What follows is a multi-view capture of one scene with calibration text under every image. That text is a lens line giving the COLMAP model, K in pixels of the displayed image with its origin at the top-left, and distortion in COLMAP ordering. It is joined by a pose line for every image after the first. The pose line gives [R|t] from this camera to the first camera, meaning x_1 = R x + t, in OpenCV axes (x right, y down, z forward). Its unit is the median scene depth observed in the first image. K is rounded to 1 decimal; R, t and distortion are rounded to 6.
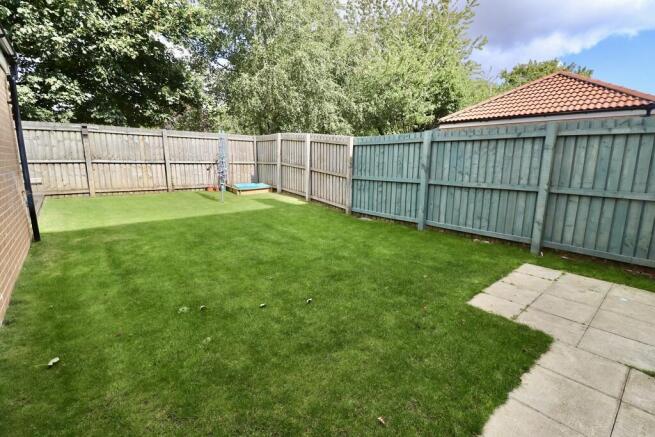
lens RADIAL K [[301.1, 0, 333.1], [0, 301.1, 215.2], [0, 0, 1]] dist [-0.002155, -0.013082]
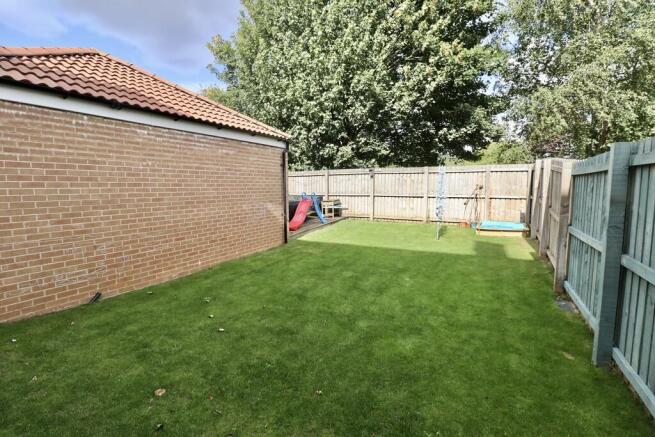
lens RADIAL K [[301.1, 0, 333.1], [0, 301.1, 215.2], [0, 0, 1]] dist [-0.002155, -0.013082]
pose [[0.361379, 0.075201, -0.929381, 0.777300], [-0.159316, 0.987065, 0.017921, -0.163546], [0.918707, 0.141589, 0.368686, 0.649814]]
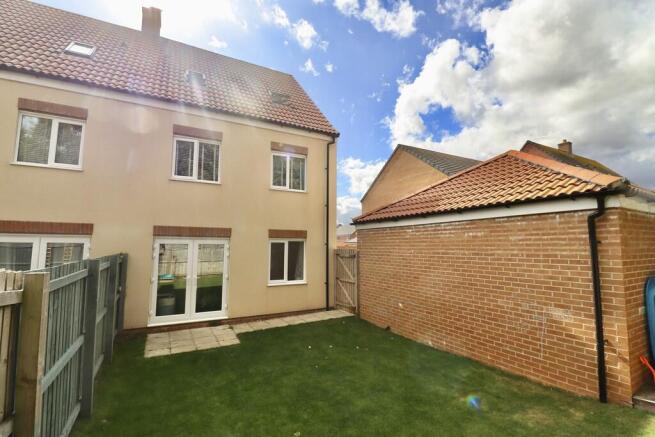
lens RADIAL K [[301.1, 0, 333.1], [0, 301.1, 215.2], [0, 0, 1]] dist [-0.002155, -0.013082]
pose [[-0.981418, 0.009249, 0.191658, -0.469958], [0.024398, 0.996745, 0.076833, -0.571310], [-0.190323, 0.080082, -0.978450, 2.114626]]
